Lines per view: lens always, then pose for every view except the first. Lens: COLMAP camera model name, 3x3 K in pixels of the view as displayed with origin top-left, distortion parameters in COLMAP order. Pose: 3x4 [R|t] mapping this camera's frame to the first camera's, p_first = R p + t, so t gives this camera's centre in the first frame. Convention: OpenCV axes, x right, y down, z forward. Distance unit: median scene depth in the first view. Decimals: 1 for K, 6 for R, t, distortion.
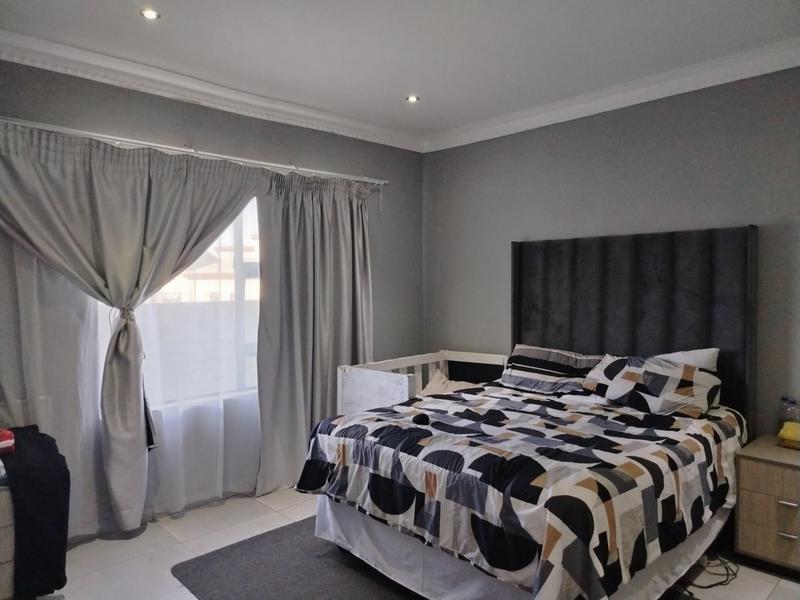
lens RADIAL K [[559.3, 0, 400.0], [0, 559.3, 300.0], [0, 0, 1]] dist [0.094828, -0.001281]
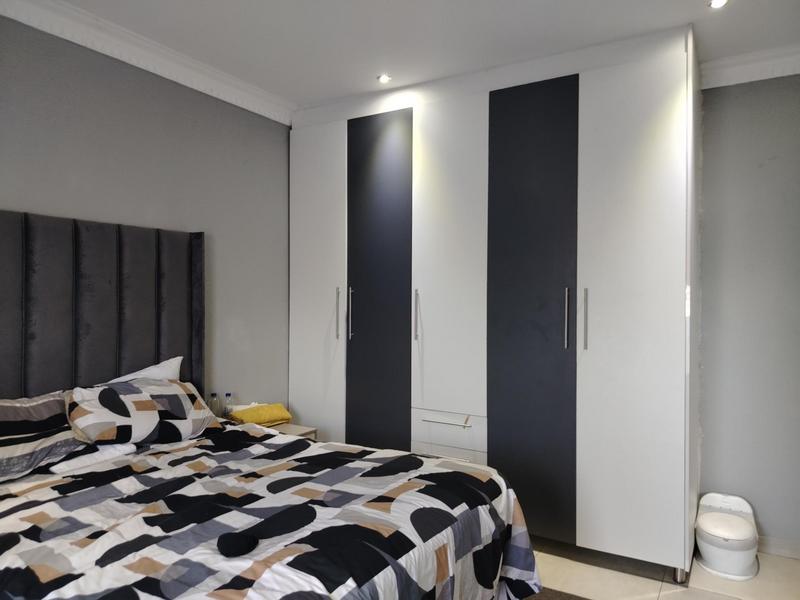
lens RADIAL K [[559.3, 0, 400.0], [0, 559.3, 300.0], [0, 0, 1]] dist [0.094828, -0.001281]
pose [[-0.267627, 0.004104, 0.963514, -0.457537], [0.014531, 0.999894, -0.000223, -0.004806], [-0.963413, 0.013941, -0.267659, 0.902595]]
